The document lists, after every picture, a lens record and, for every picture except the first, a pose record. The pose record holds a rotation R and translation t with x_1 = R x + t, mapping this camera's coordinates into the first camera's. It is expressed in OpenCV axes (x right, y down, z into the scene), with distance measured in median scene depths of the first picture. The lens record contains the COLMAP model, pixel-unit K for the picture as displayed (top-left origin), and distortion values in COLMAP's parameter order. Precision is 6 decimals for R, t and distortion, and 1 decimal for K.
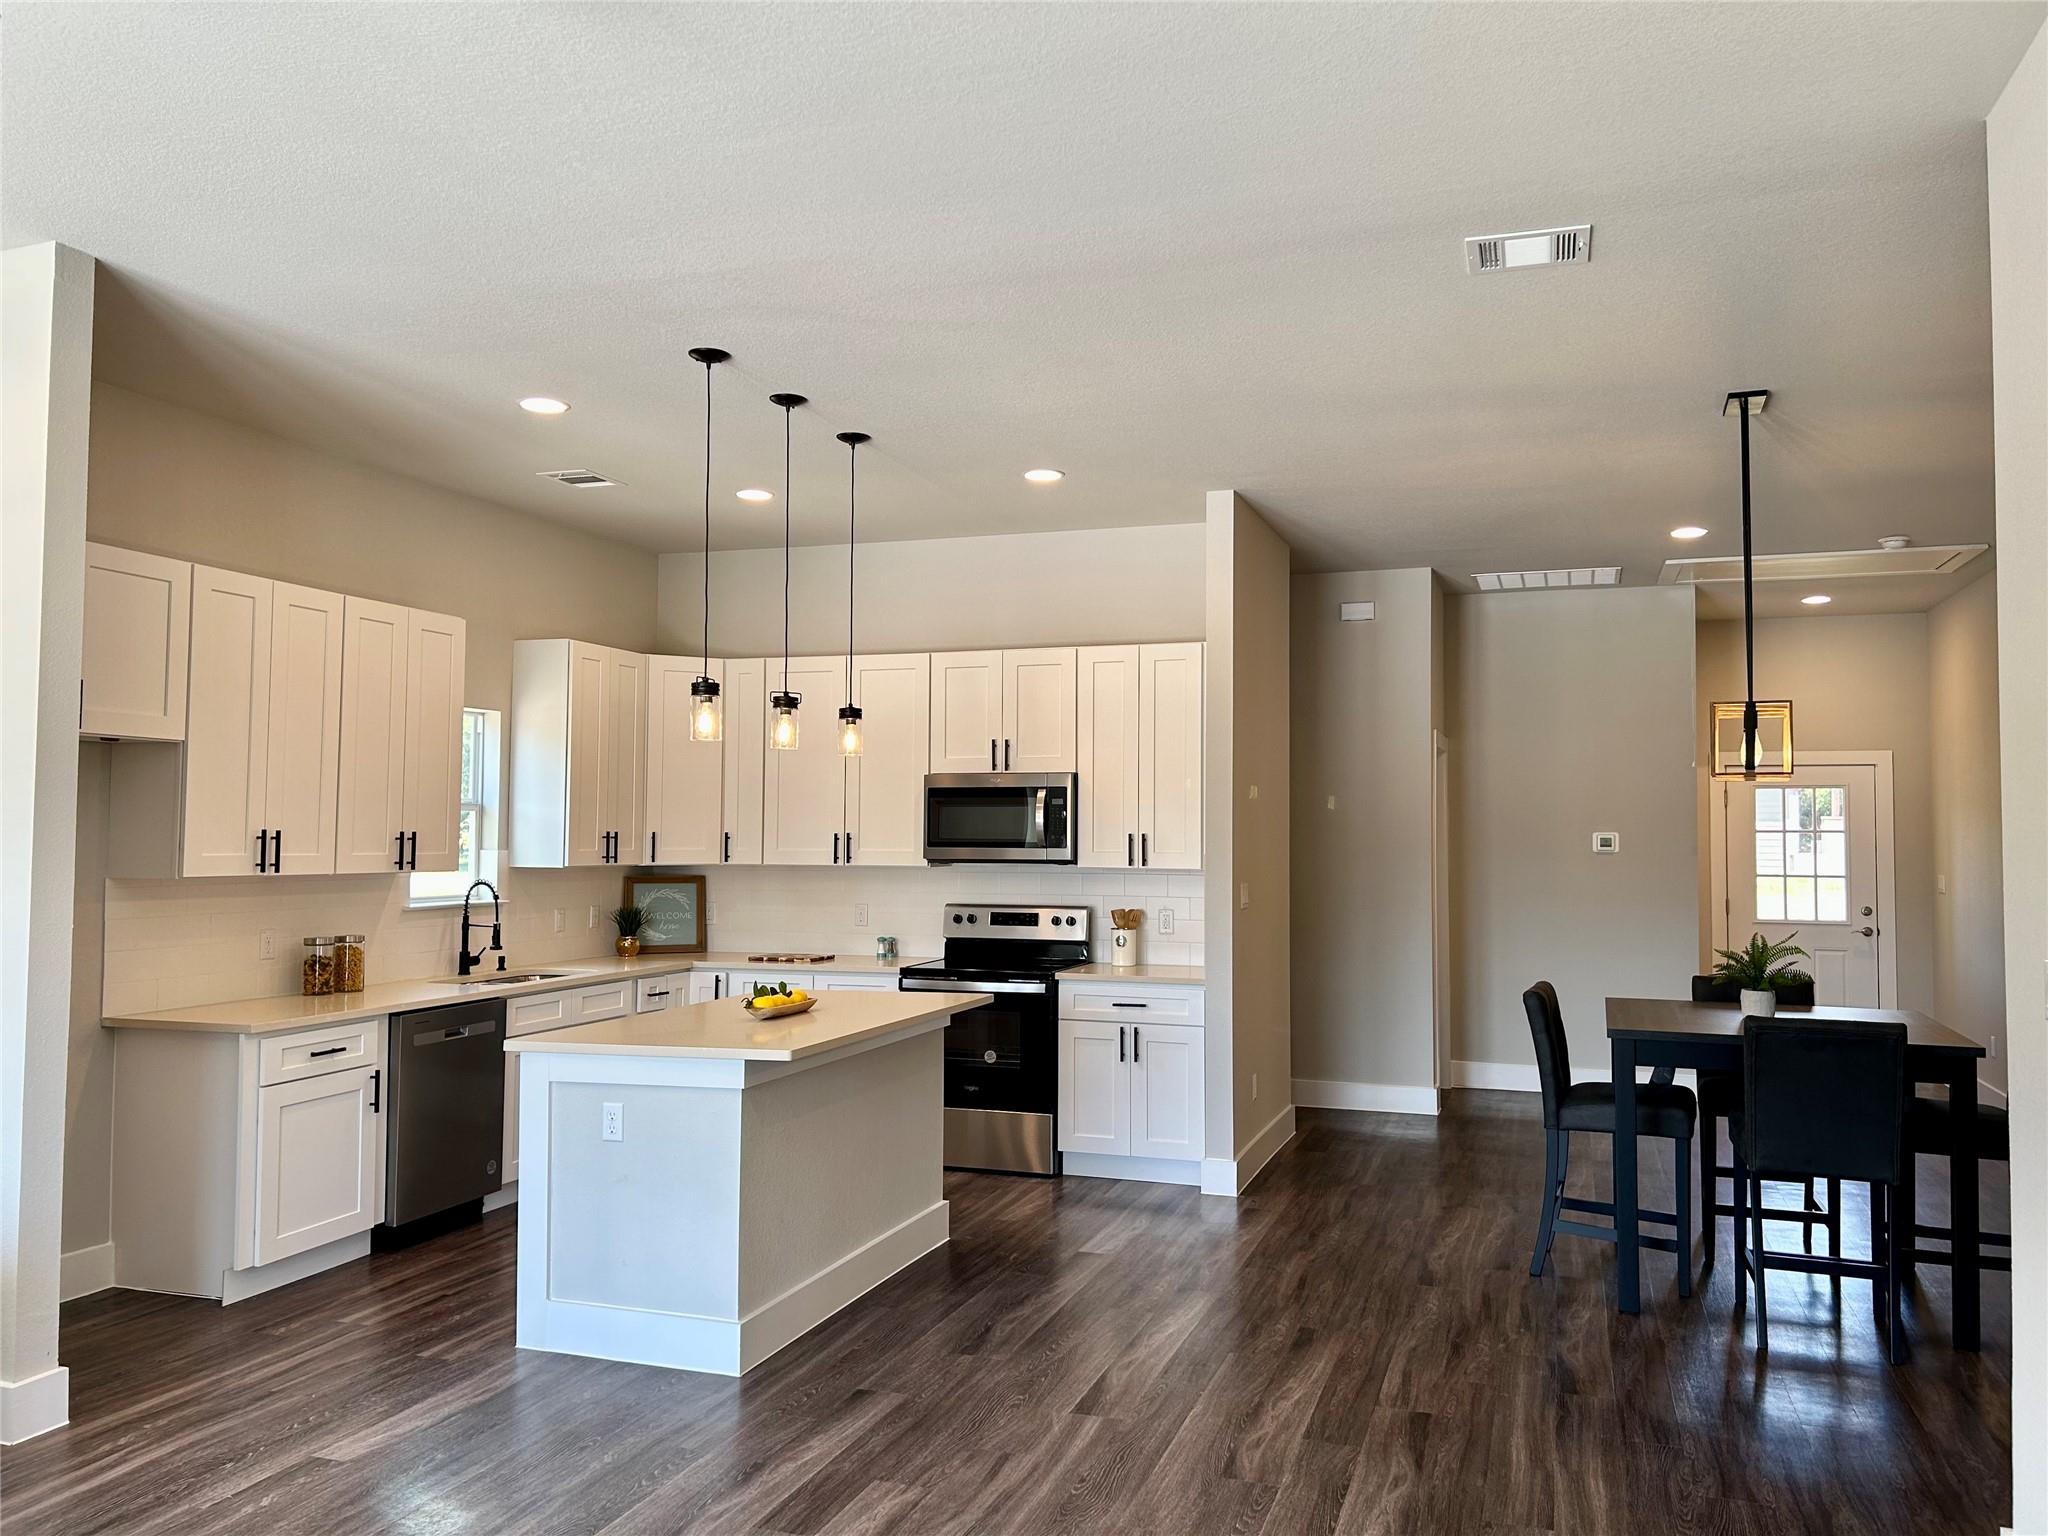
lens RADIAL K [[1546.3, 0, 1020.8], [0, 1546.3, 765.4], [0, 0, 1]] dist [0.031928, -0.025884]
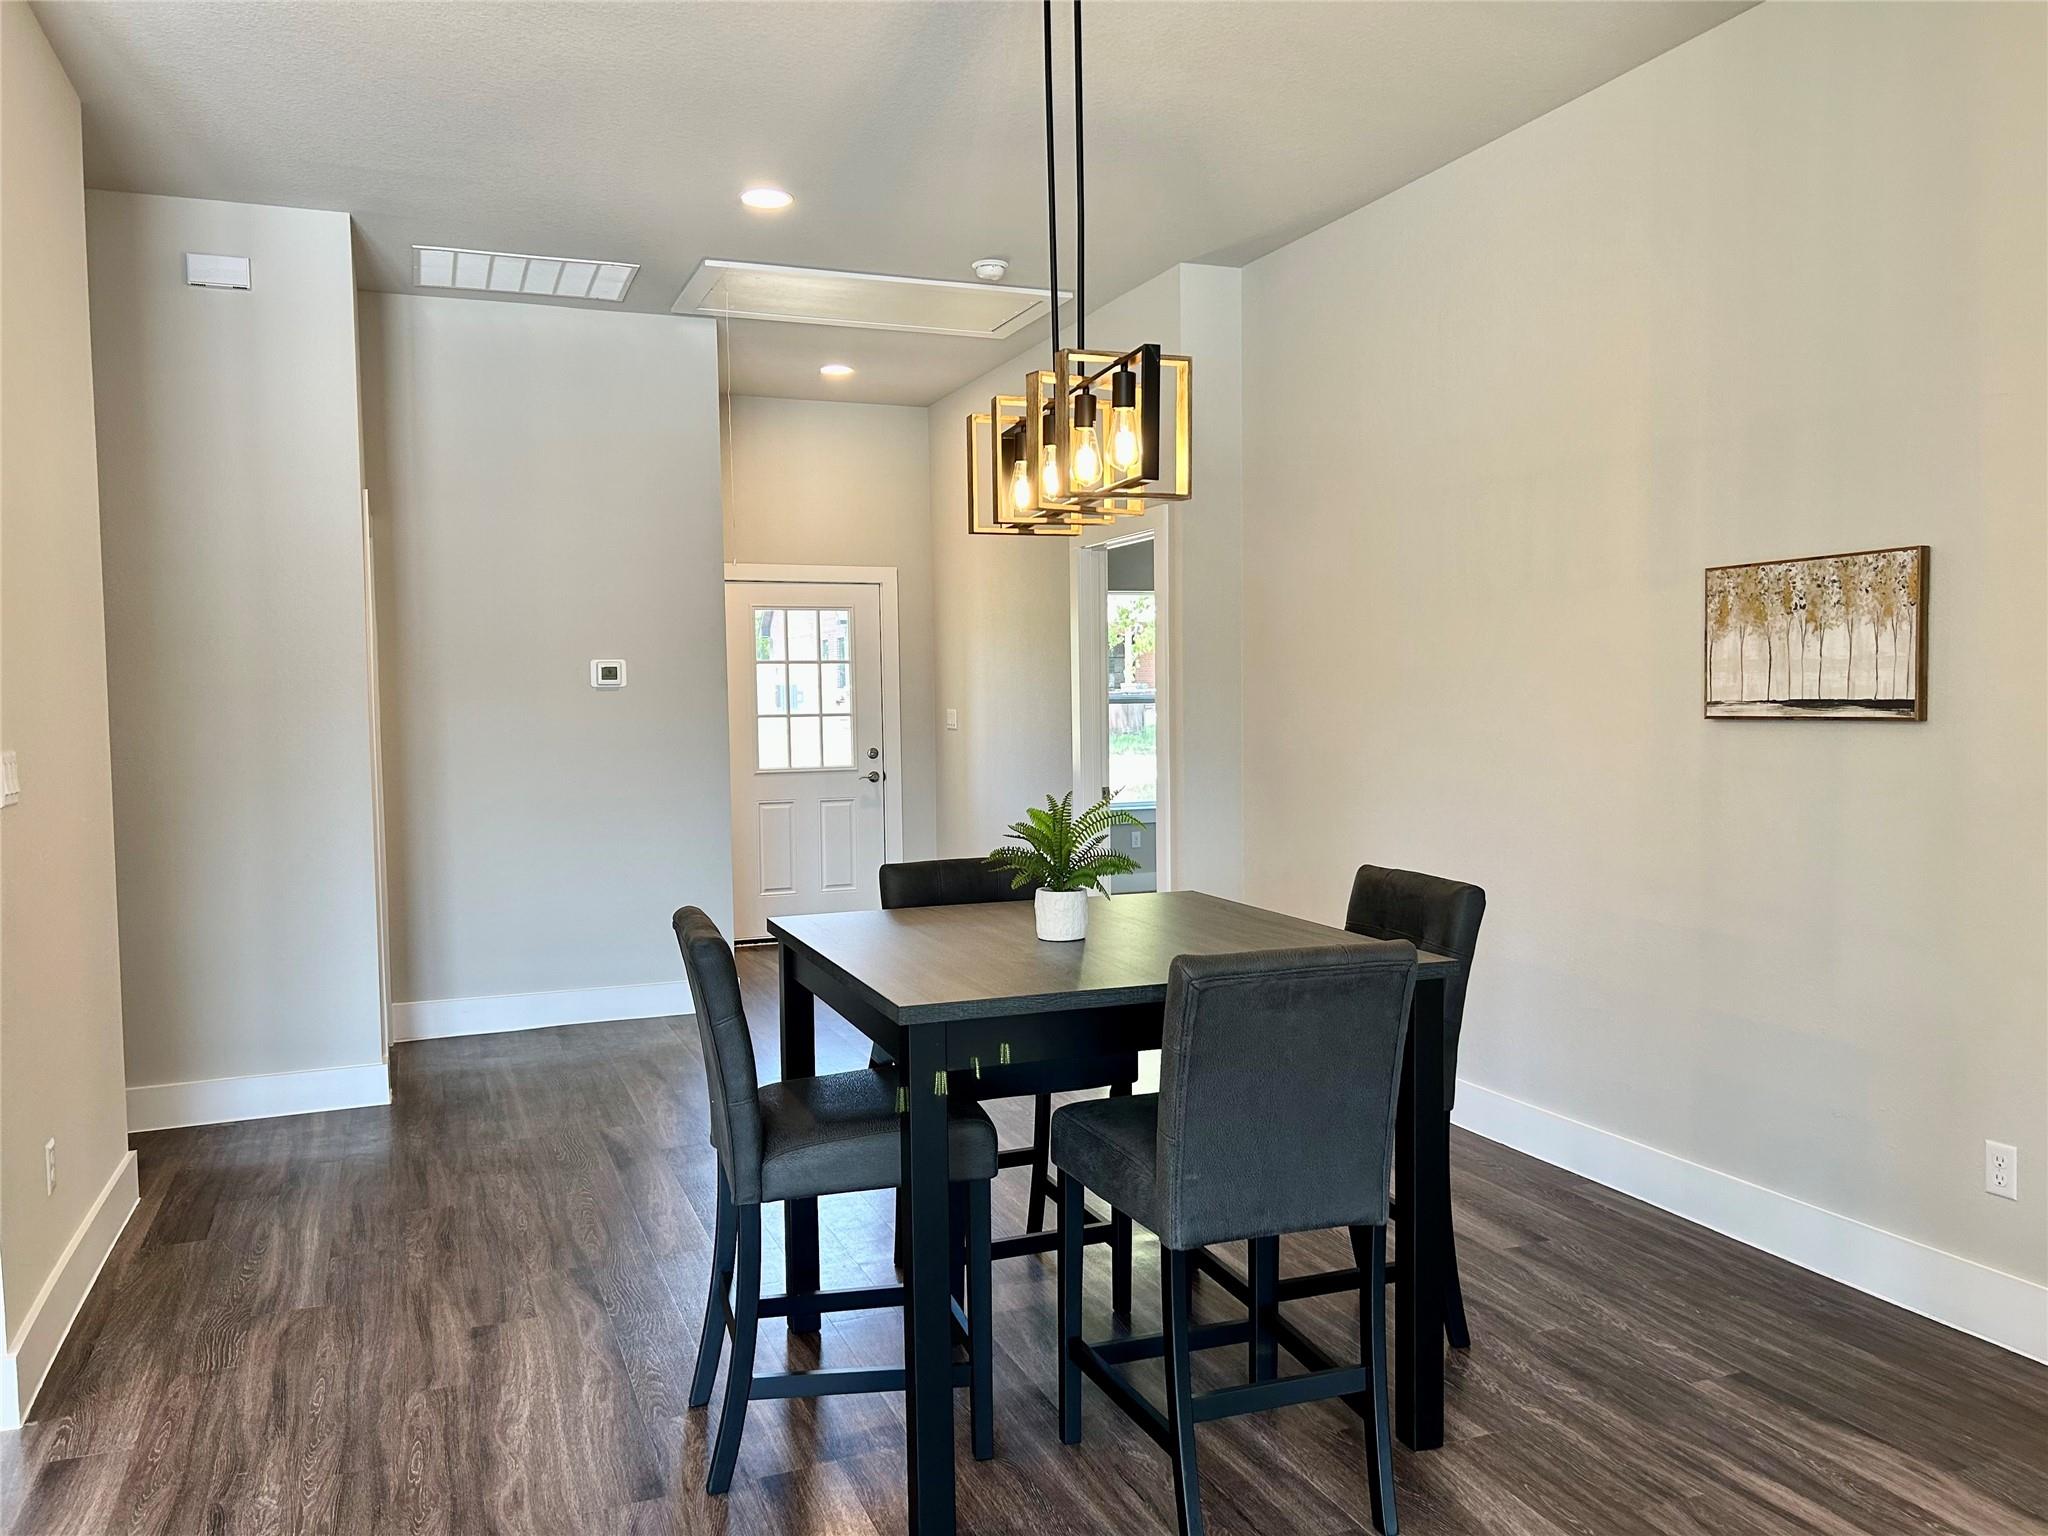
lens RADIAL K [[1546.3, 0, 1030.3], [0, 1546.3, 789.0], [0, 0, 1]] dist [0.031928, -0.025884]
pose [[0.758364, -0.059395, 0.649120, 0.071200], [-0.007422, 0.994989, 0.099713, 0.038960], [-0.651789, -0.080437, 0.754122, 0.424828]]
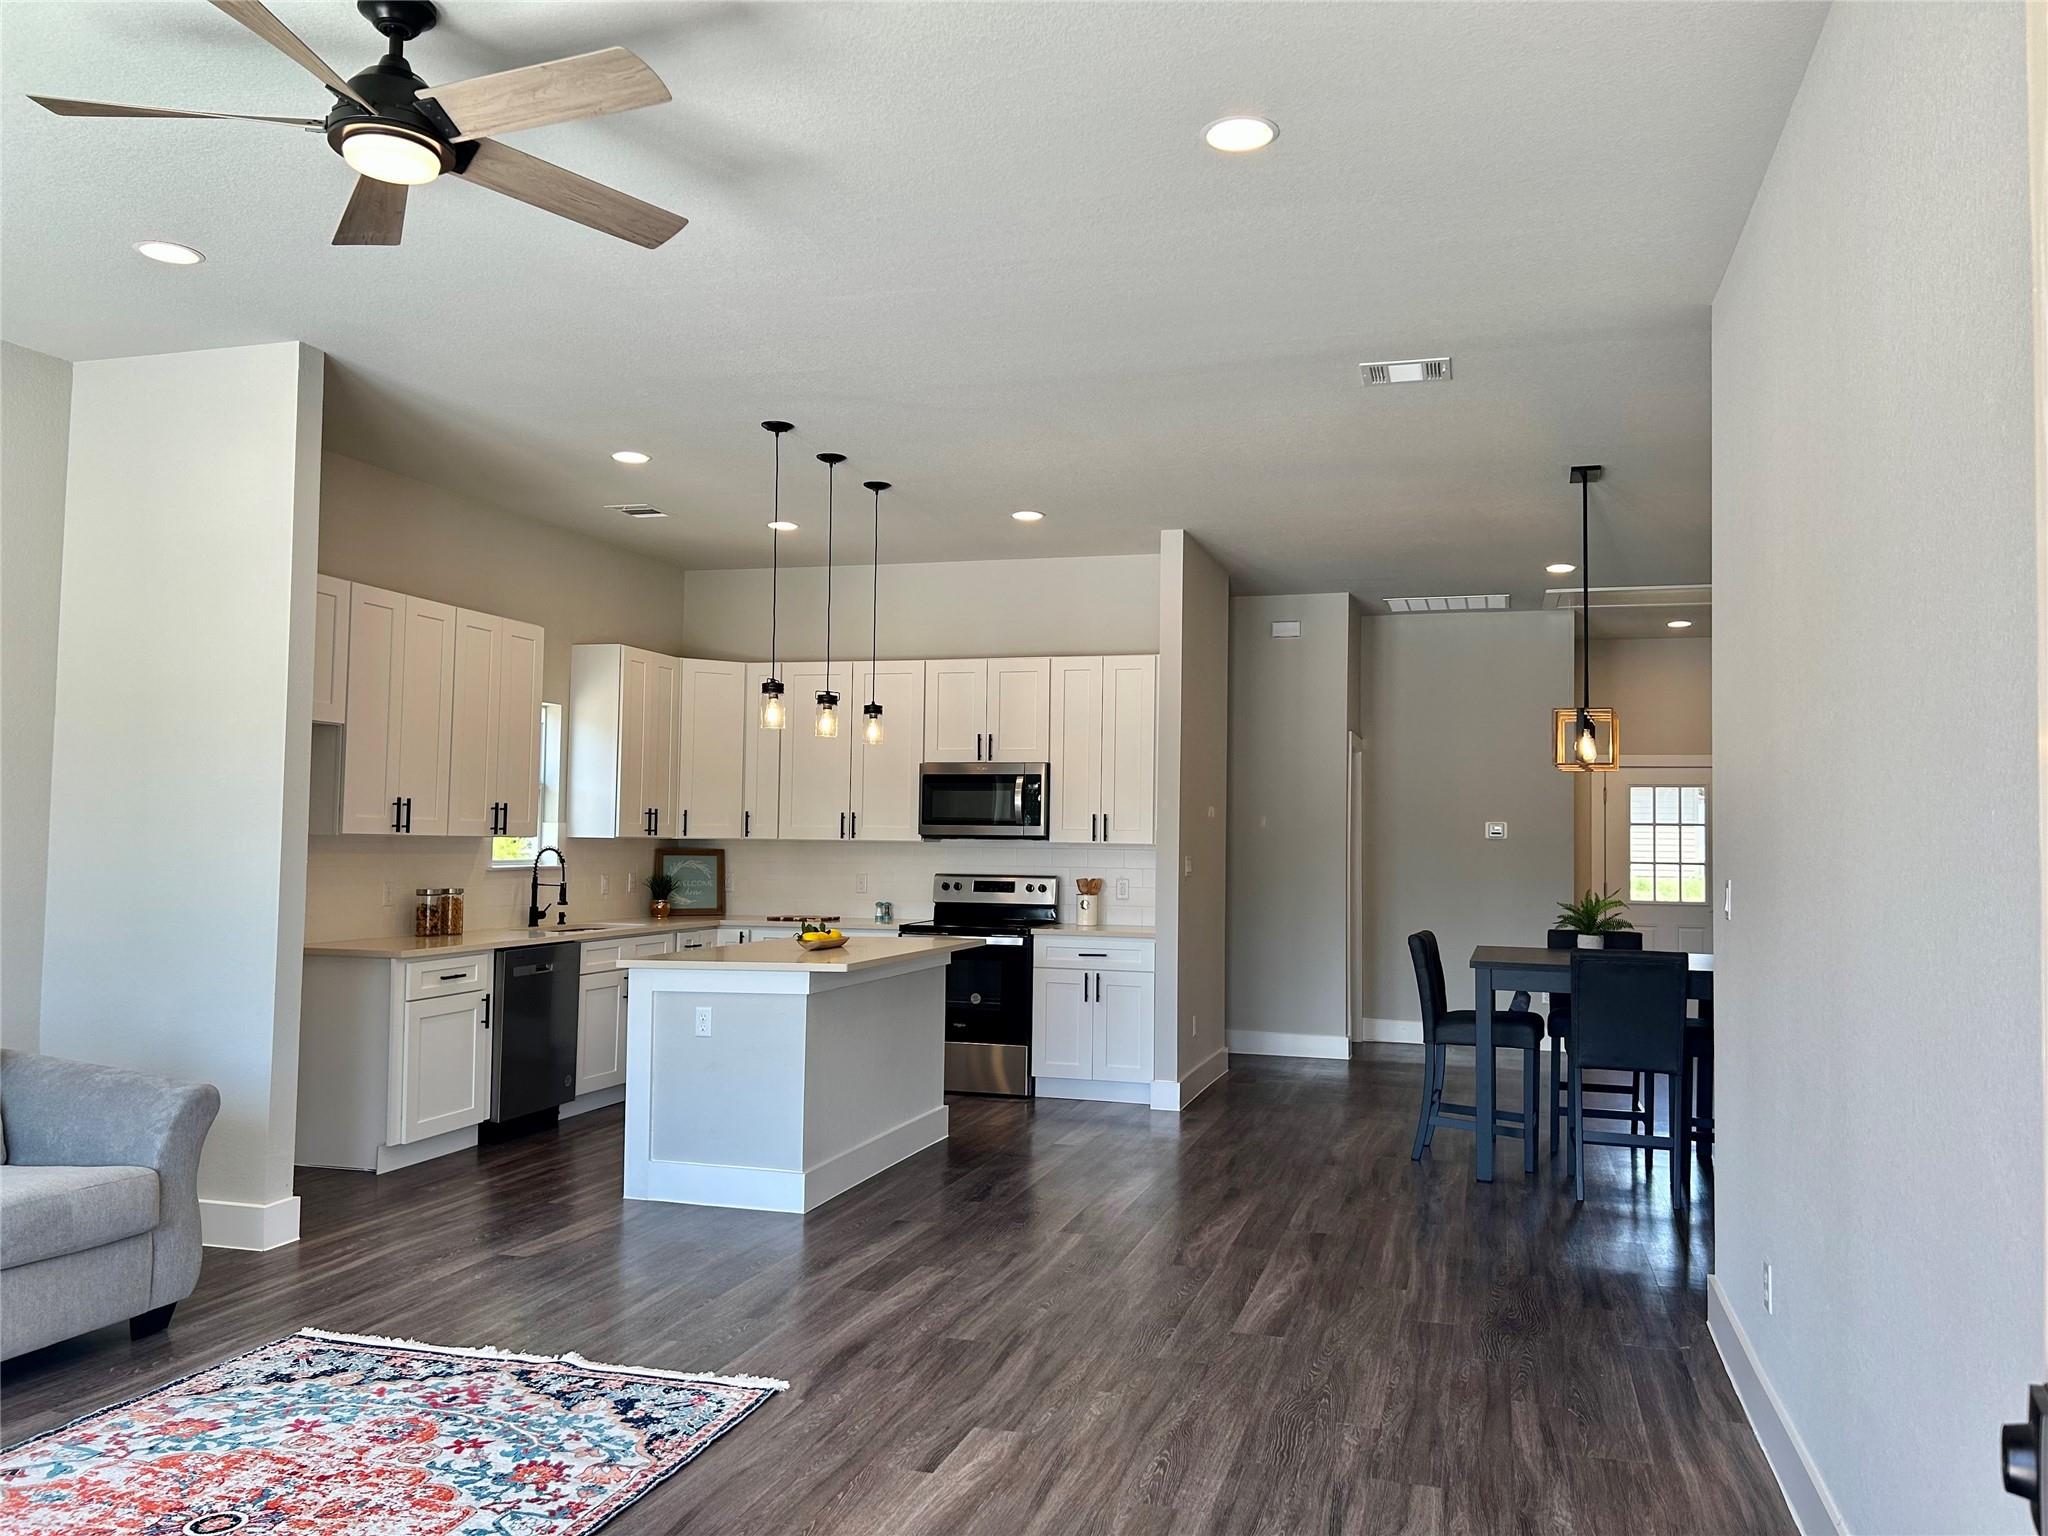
lens RADIAL K [[1546.3, 0, 1020.9], [0, 1546.3, 771.8], [0, 0, 1]] dist [0.031928, -0.025884]
pose [[0.999139, 0.010644, 0.040089, -0.033110], [-0.010697, 0.999942, 0.001101, 0.010728], [-0.040075, -0.001529, 0.999196, -0.187936]]
